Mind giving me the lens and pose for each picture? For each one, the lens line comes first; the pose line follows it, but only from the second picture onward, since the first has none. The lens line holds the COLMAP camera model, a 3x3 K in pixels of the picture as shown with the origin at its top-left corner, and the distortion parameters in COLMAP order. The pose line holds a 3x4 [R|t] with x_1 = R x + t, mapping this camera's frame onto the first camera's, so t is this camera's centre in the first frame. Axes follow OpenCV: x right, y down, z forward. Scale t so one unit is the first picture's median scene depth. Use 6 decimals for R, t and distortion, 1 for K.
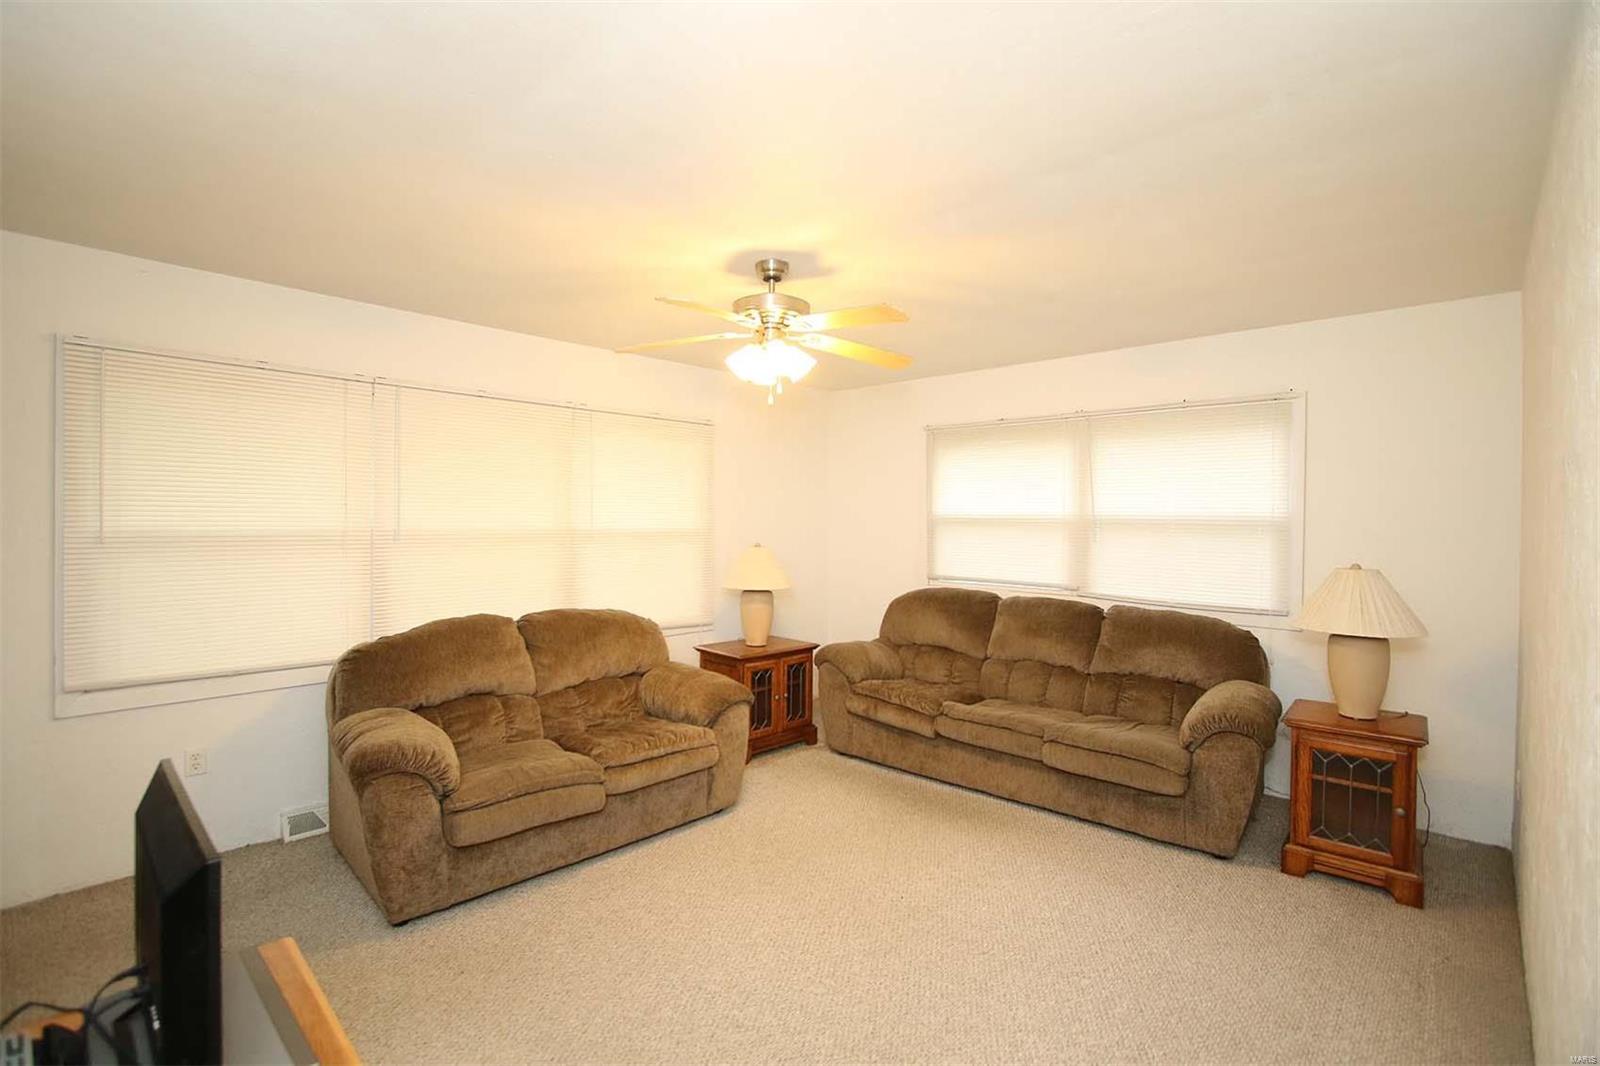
lens RADIAL K [[731.0, 0, 800.0], [0, 731.0, 533.0], [0, 0, 1]] dist [-0.001778, -0.000209]
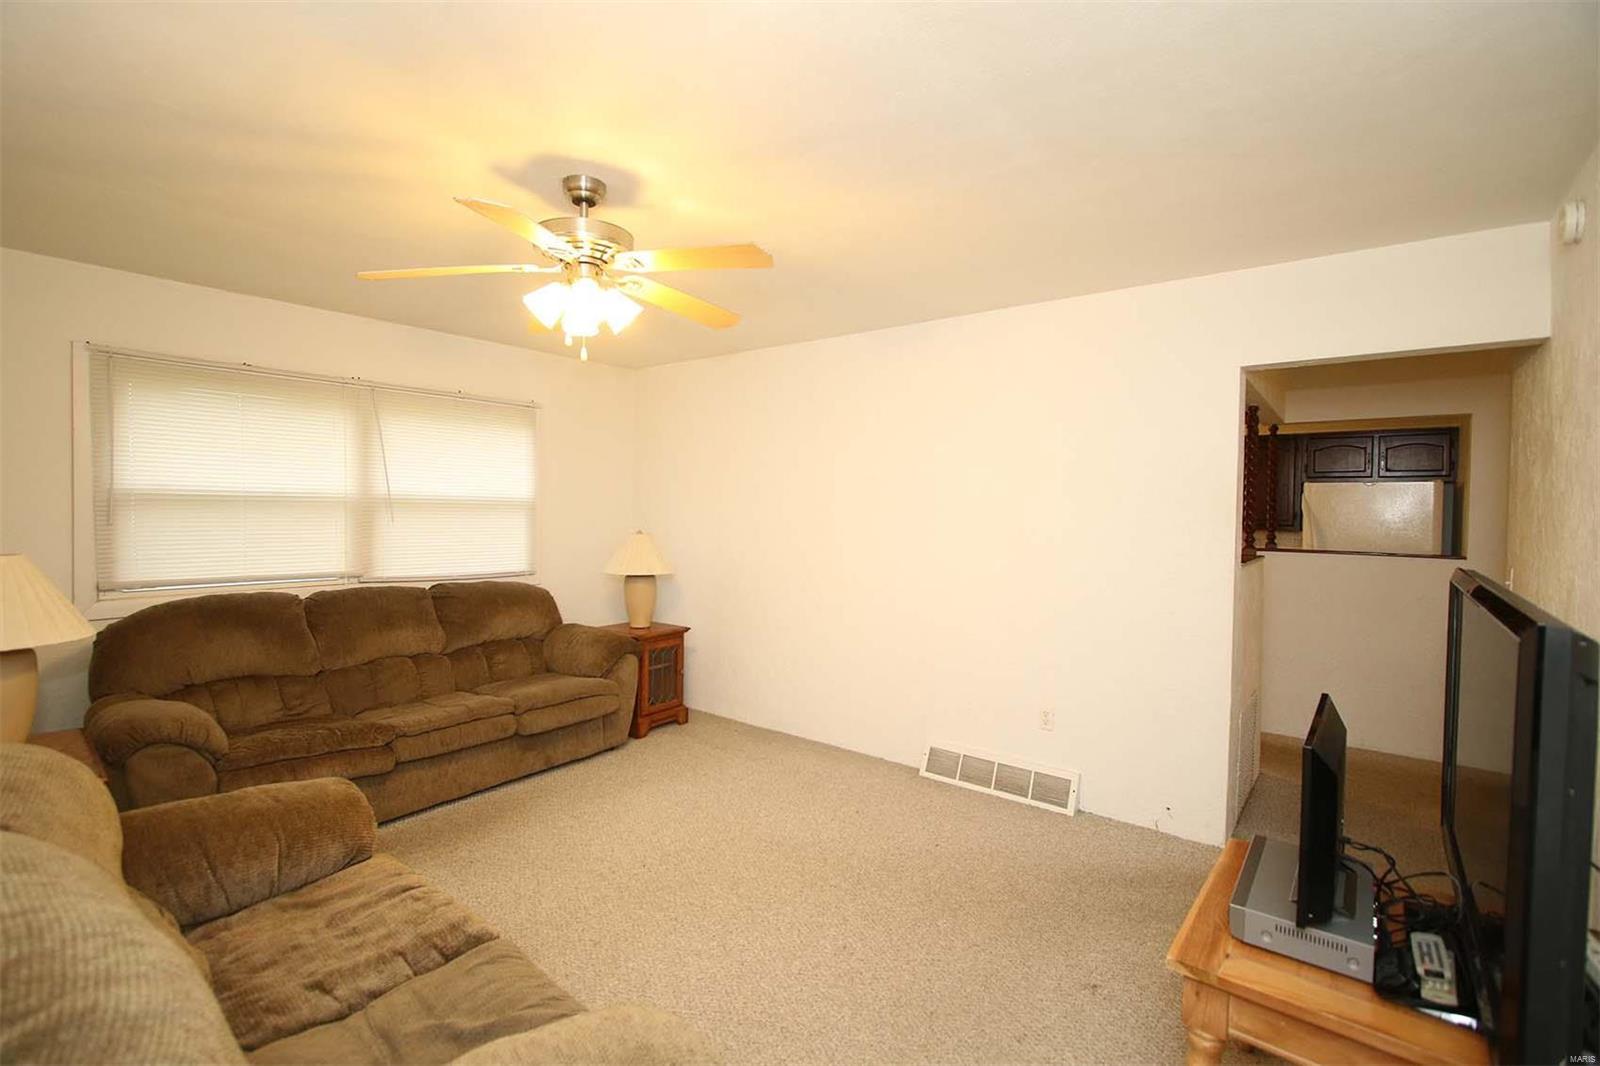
lens RADIAL K [[731.0, 0, 800.0], [0, 731.0, 533.0], [0, 0, 1]] dist [-0.001778, -0.000209]
pose [[-0.094247, -0.037497, 0.994842, -0.741737], [0.005008, 0.999260, 0.038138, -0.009709], [-0.995536, 0.008576, -0.093989, 0.712201]]
